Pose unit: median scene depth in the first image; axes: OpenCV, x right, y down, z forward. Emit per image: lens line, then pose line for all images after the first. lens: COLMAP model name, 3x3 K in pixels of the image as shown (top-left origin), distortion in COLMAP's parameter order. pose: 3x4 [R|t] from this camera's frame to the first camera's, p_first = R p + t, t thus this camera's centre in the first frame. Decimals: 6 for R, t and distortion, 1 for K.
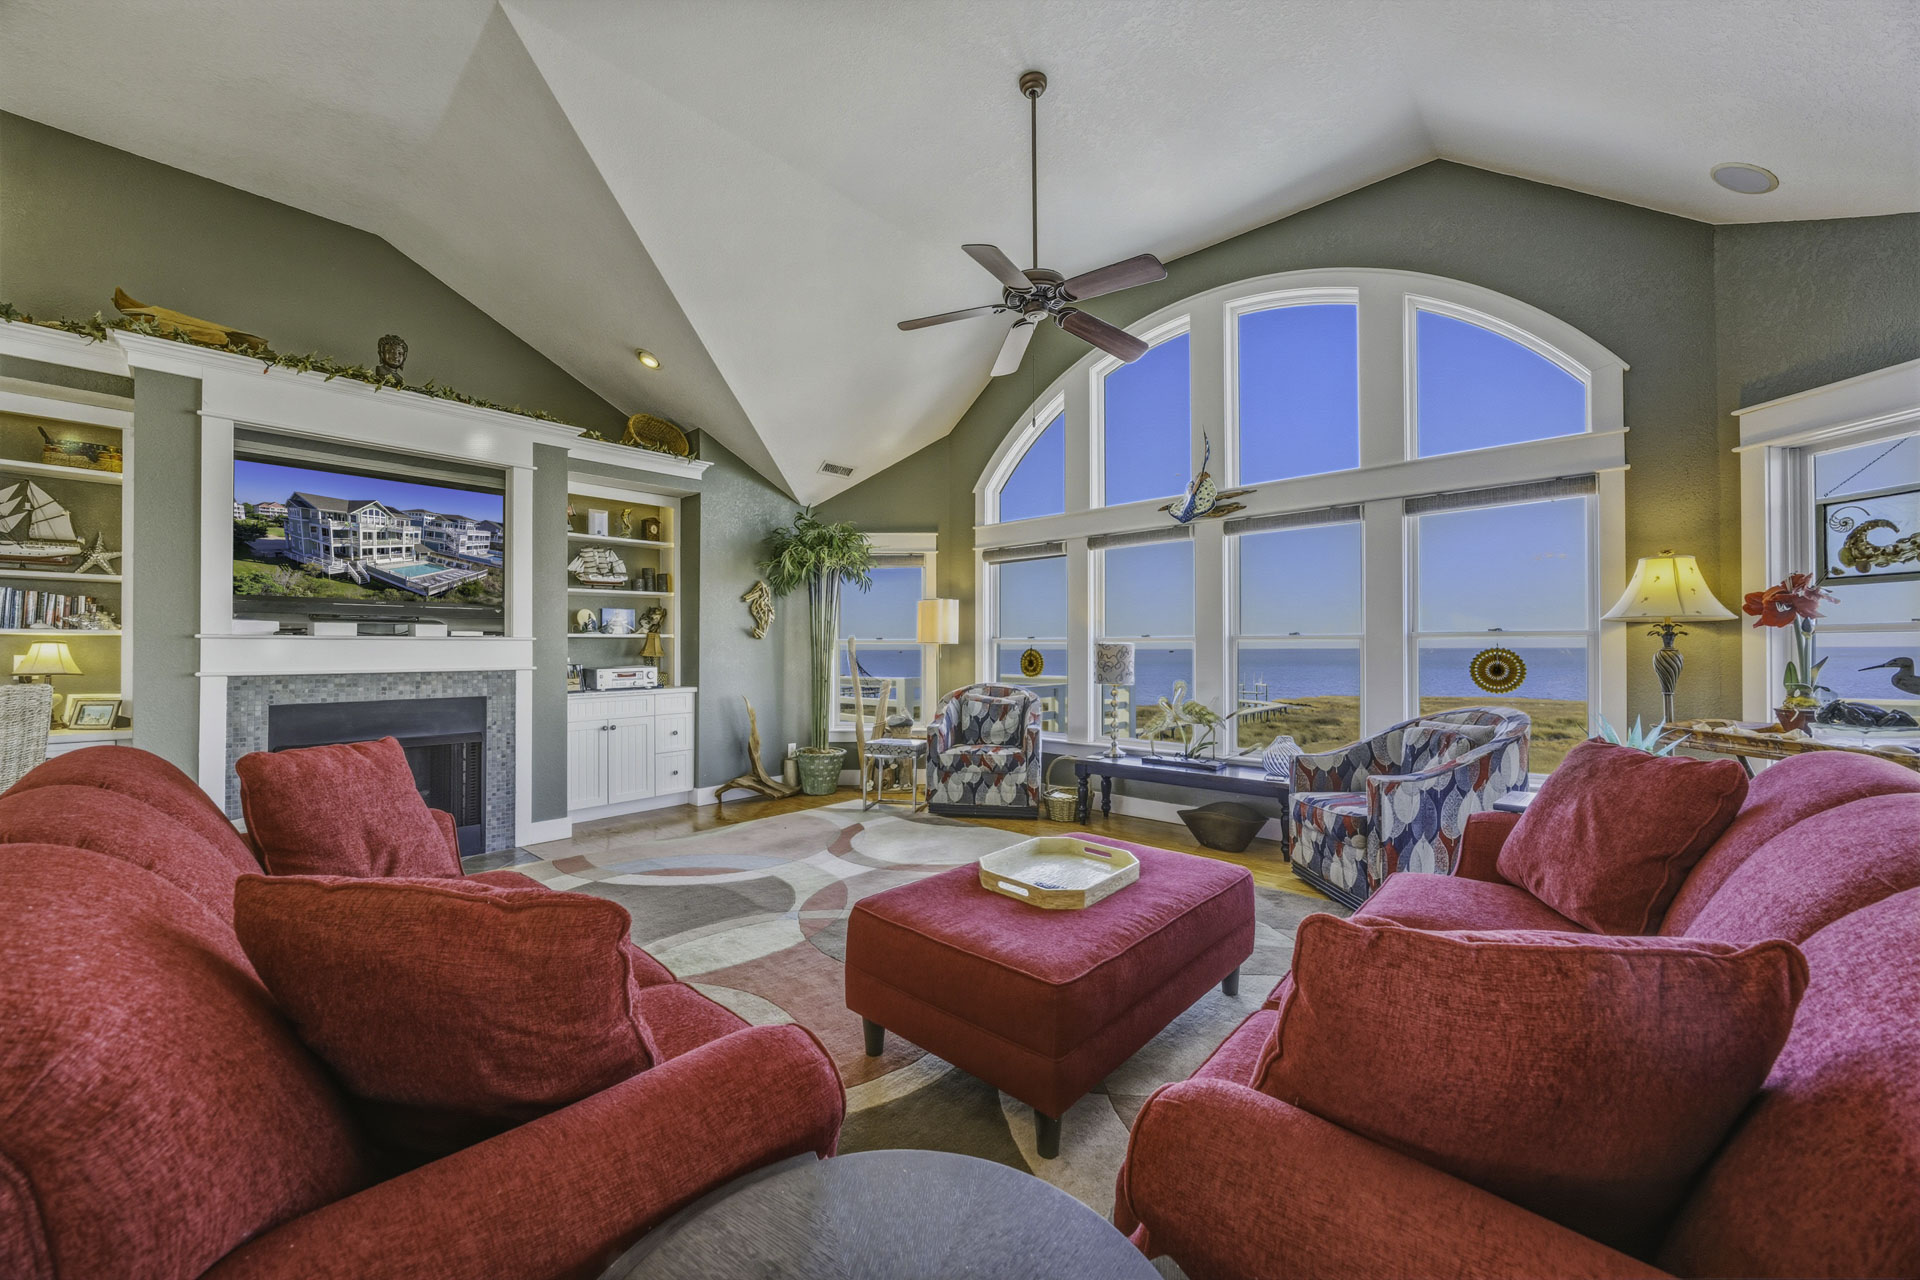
lens RADIAL K [[728.3, 0, 954.9], [0, 728.3, 642.3], [0, 0, 1]] dist [-0.003139, -0.000319]
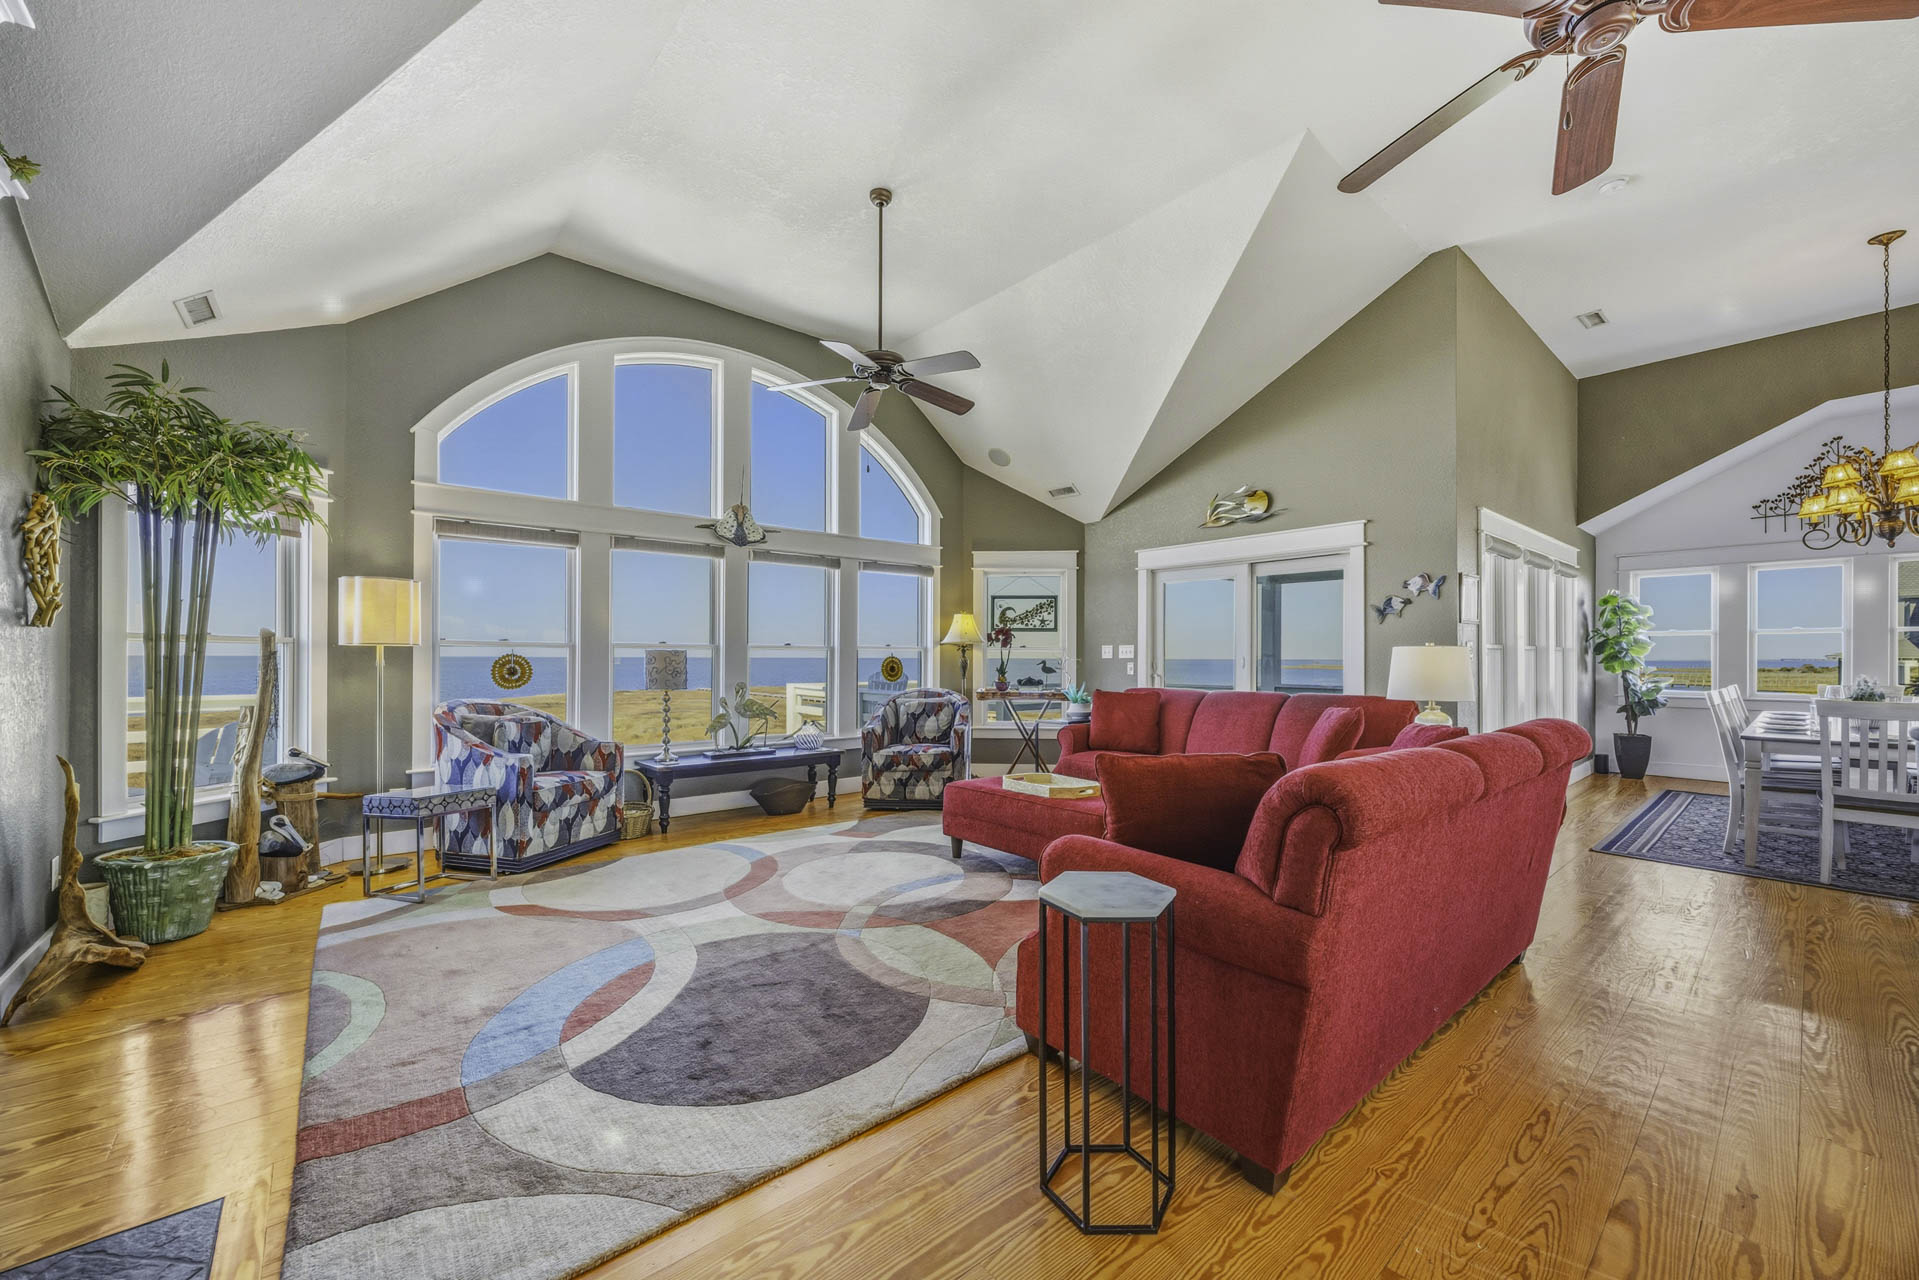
lens RADIAL K [[736.9, 0, 957.7], [0, 736.9, 660.3], [0, 0, 1]] dist [-0.003021, 0.000264]
pose [[0.125582, -0.000834, 0.992083, -0.834054], [-0.012332, 0.999921, 0.002402, 0.009922], [-0.992007, -0.012536, 0.125562, 0.526940]]
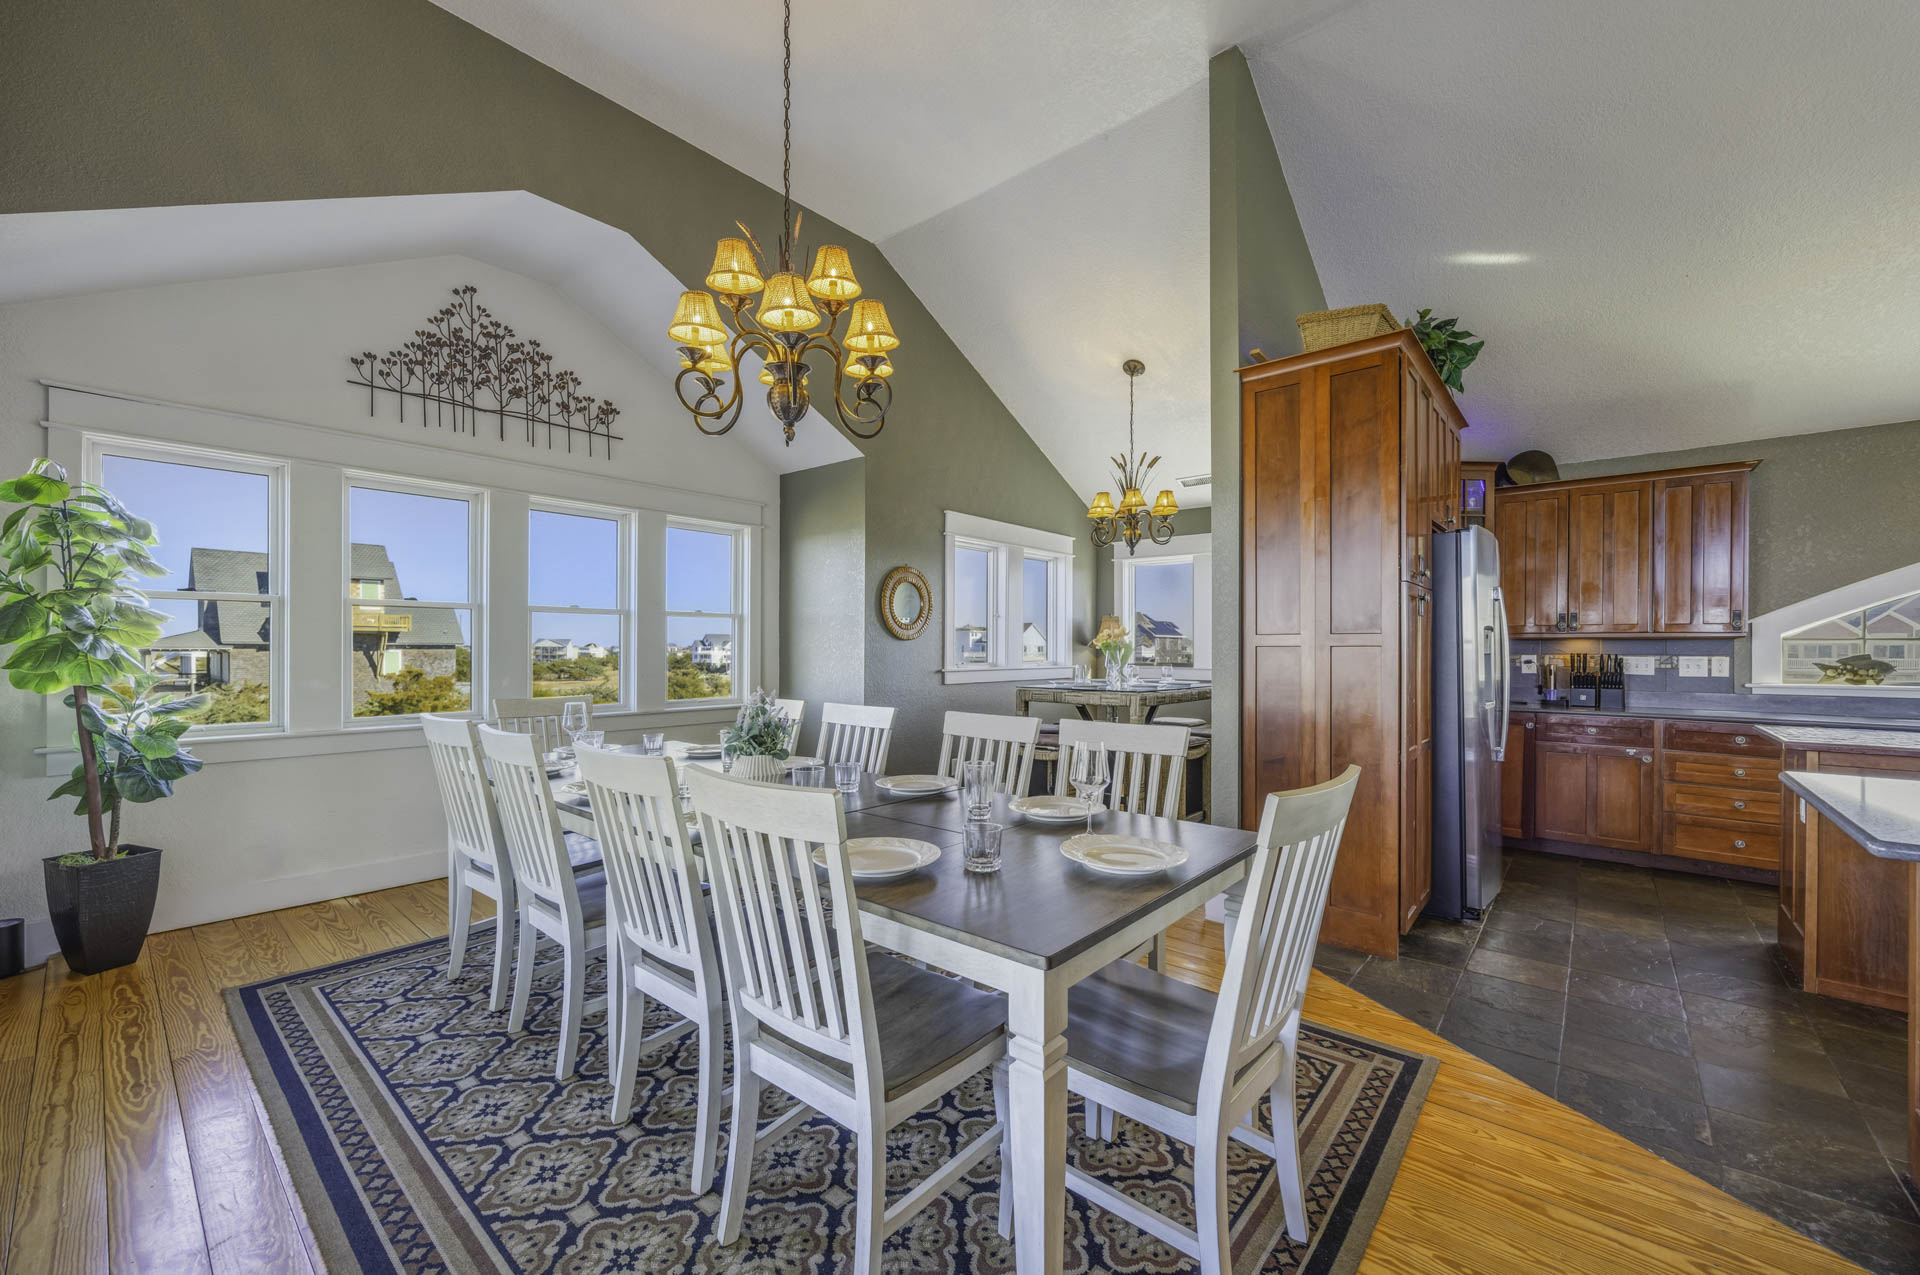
lens RADIAL K [[752.4, 0, 953.3], [0, 752.4, 648.5], [0, 0, 1]] dist [-0.003485, -0.000173]
pose [[-0.999717, 0.002419, -0.023668, 0.249763], [0.002708, 0.999922, -0.012195, -0.002872], [0.023637, -0.012256, -0.999645, -0.092987]]
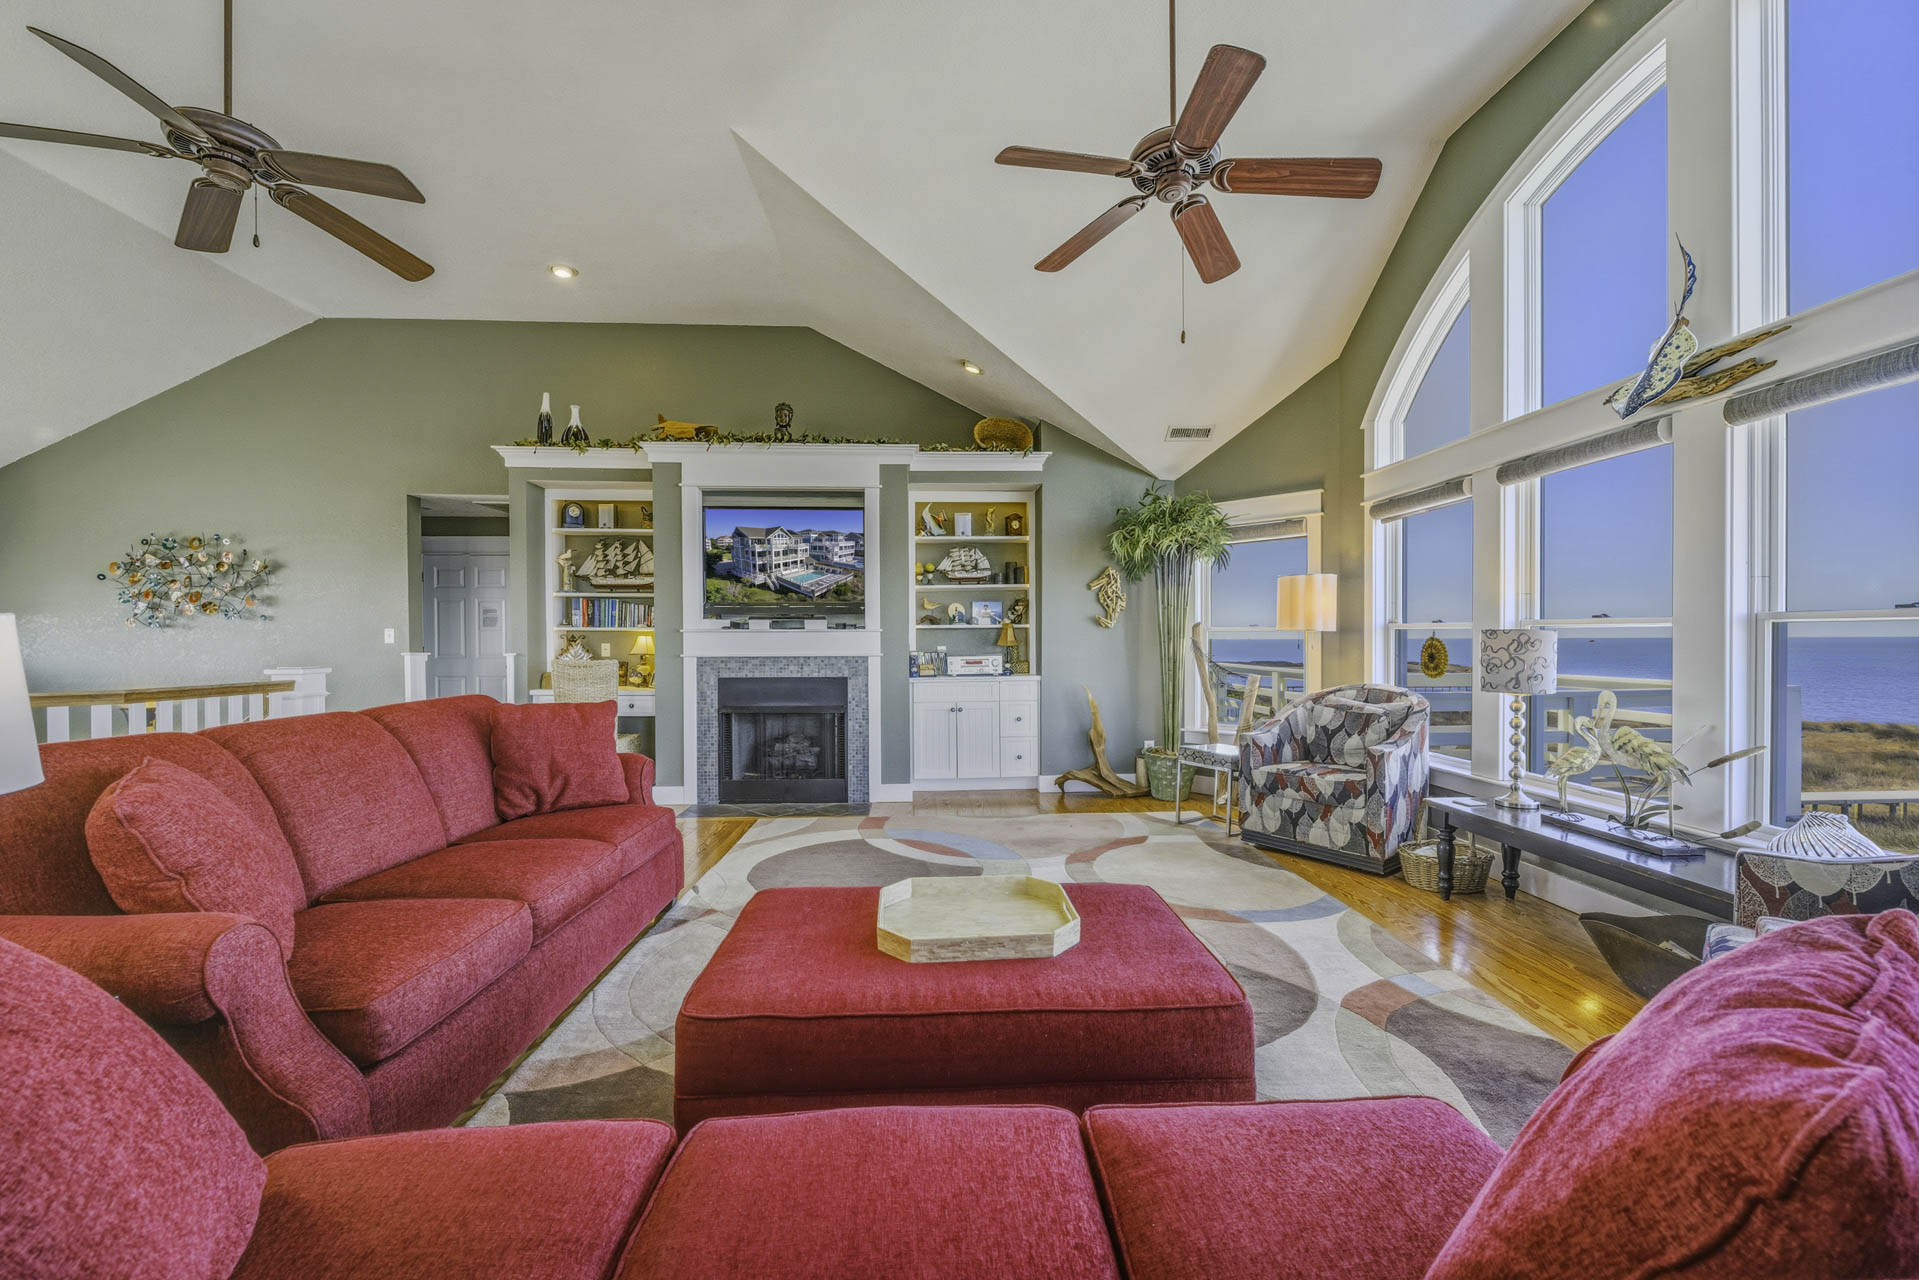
lens RADIAL K [[747.6, 0, 954.6], [0, 747.6, 645.3], [0, 0, 1]] dist [-0.003279, 0.000044]
pose [[0.709380, 0.004942, -0.704809, 0.368294], [0.008029, 0.999854, 0.015091, 0.002716], [0.704780, -0.016364, 0.709237, 0.216192]]
